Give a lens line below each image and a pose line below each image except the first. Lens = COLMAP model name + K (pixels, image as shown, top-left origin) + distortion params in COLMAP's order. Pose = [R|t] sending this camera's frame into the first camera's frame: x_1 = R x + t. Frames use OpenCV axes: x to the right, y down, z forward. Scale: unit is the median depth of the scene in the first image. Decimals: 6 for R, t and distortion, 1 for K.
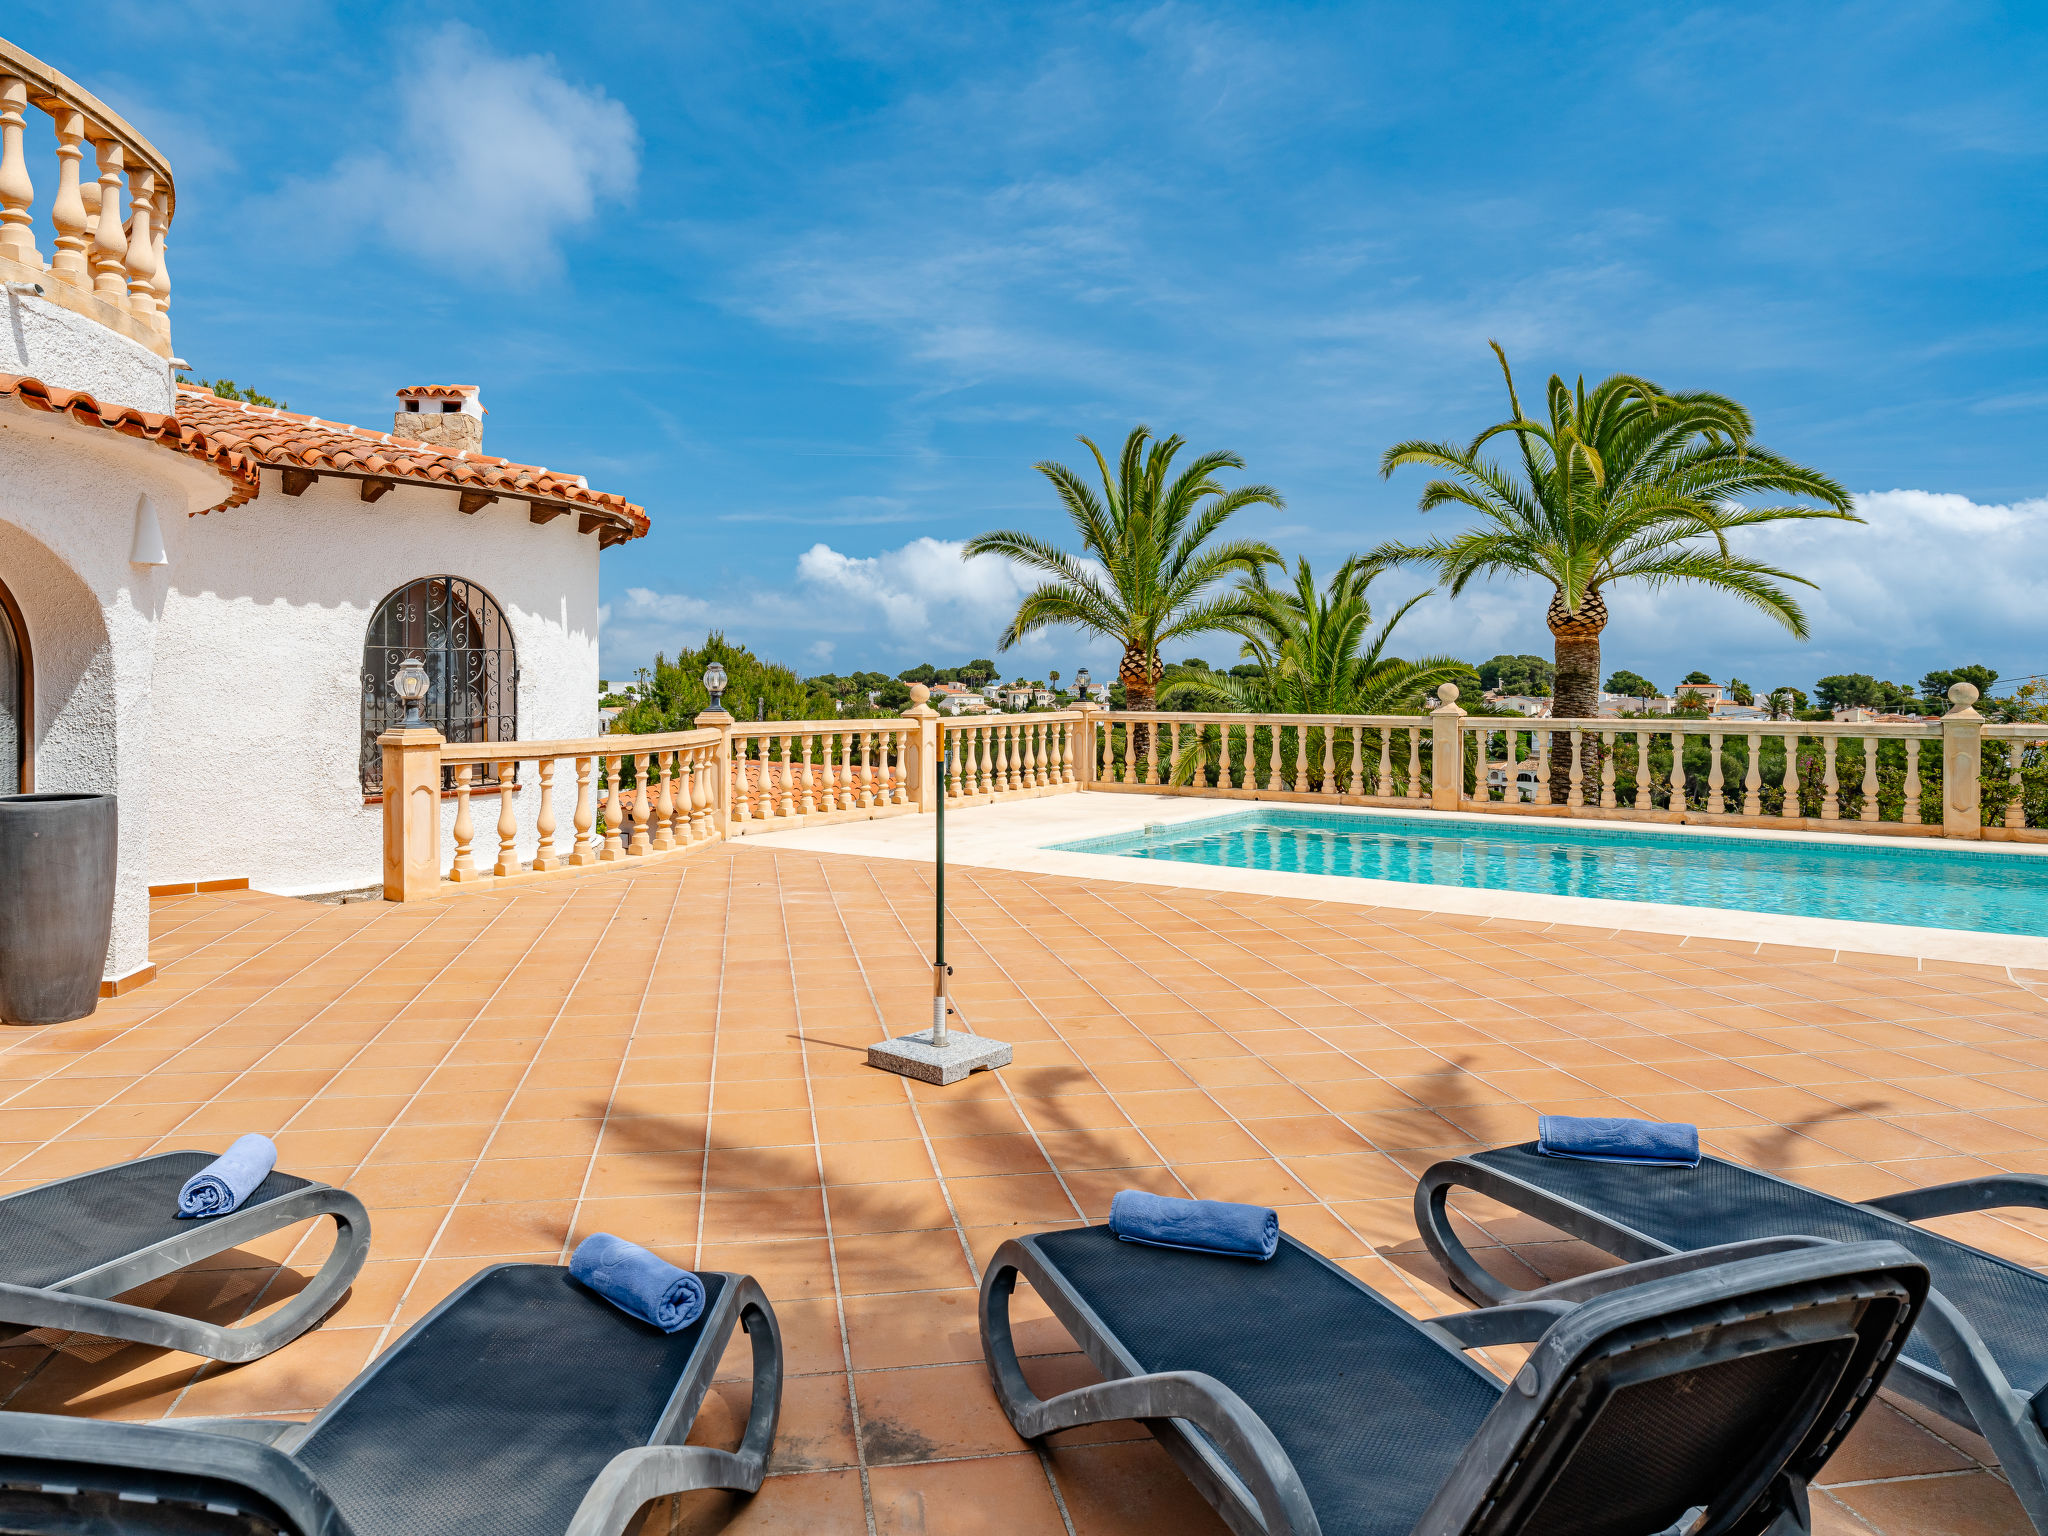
lens RADIAL K [[1250.6, 0, 1011.1], [0, 1250.6, 766.6], [0, 0, 1]] dist [-0.005813, 0.006170]
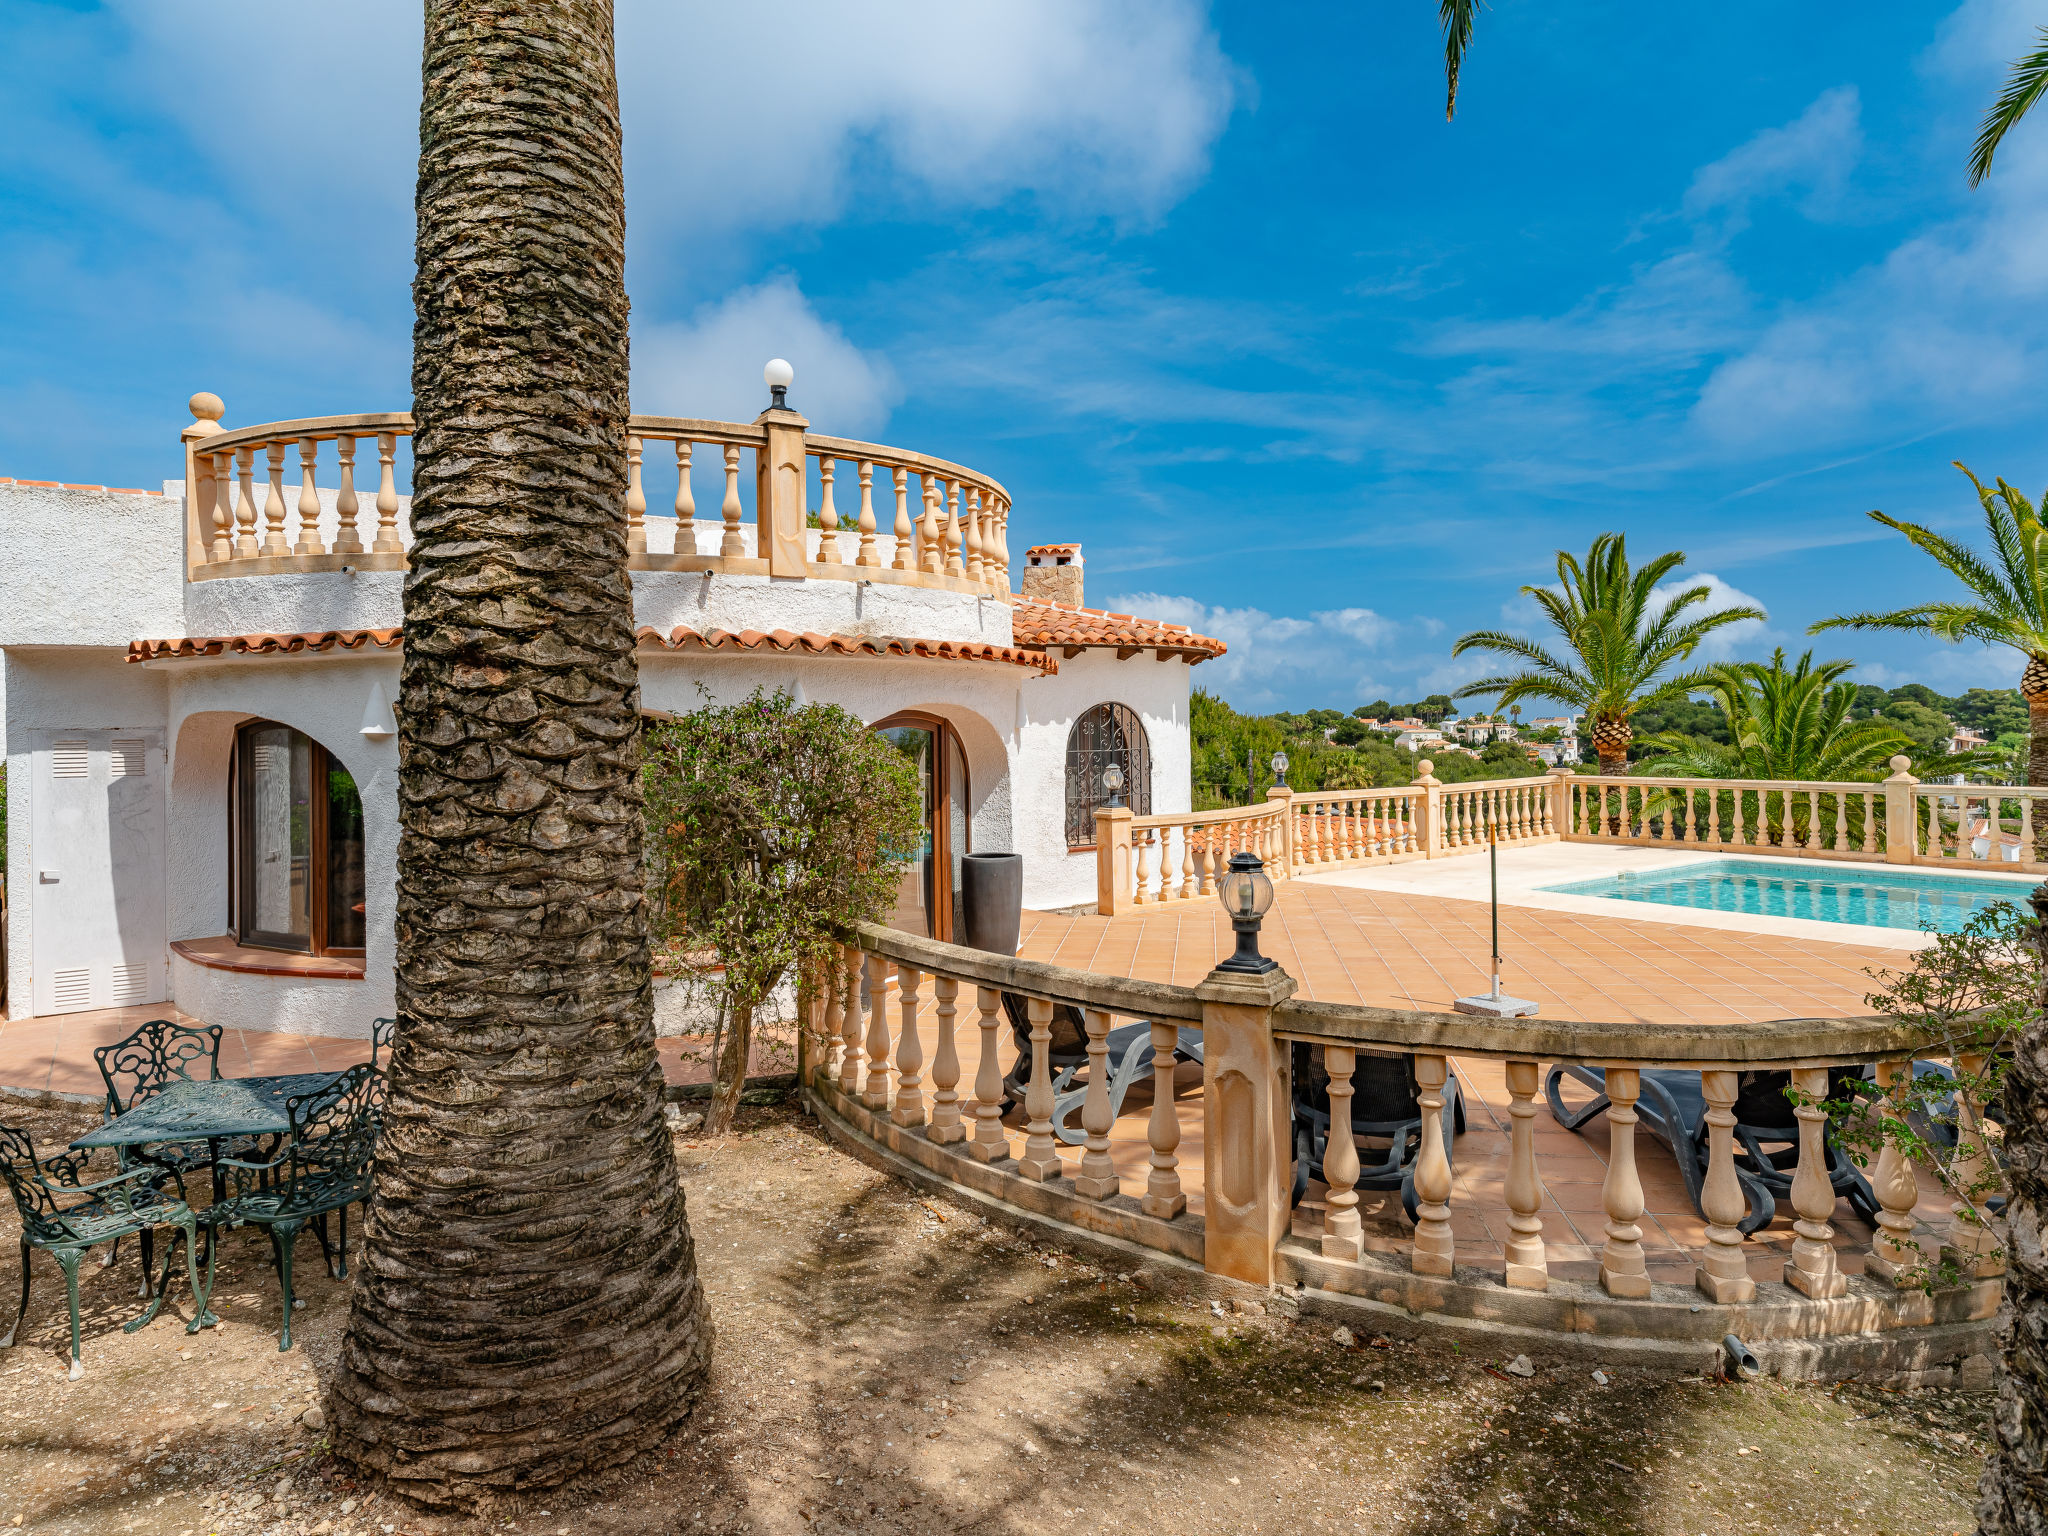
lens RADIAL K [[1211.8, 0, 1036.6], [0, 1211.8, 754.5], [0, 0, 1]] dist [-0.004034, 0.001289]
pose [[0.942459, -0.015564, -0.333958, -0.031781], [0.003479, 0.999318, -0.036756, -0.025319], [0.334303, 0.033479, 0.941871, -0.306542]]
